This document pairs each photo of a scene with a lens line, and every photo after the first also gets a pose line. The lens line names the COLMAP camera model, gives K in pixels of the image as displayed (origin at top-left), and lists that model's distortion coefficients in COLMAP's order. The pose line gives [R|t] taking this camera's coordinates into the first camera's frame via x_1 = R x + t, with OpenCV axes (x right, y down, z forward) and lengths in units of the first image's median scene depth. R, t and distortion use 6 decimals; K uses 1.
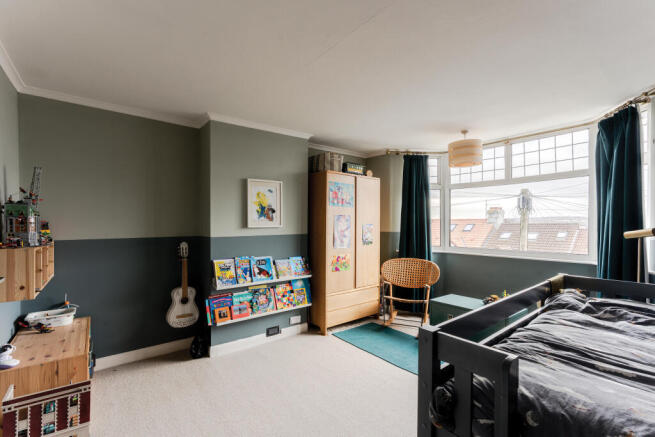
lens RADIAL K [[292.8, 0, 321.4], [0, 292.8, 223.1], [0, 0, 1]] dist [-0.008835, 0.002266]
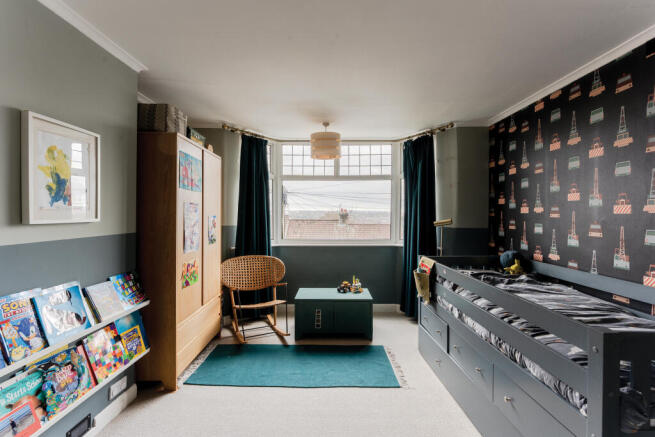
lens RADIAL K [[292.8, 0, 323.1], [0, 292.8, 215.4], [0, 0, 1]] dist [-0.008835, 0.002266]
pose [[0.627283, 0.001699, 0.778790, -0.278151], [-0.003787, 0.999992, 0.000869, 0.000464], [-0.778782, -0.003494, 0.627284, 0.349834]]
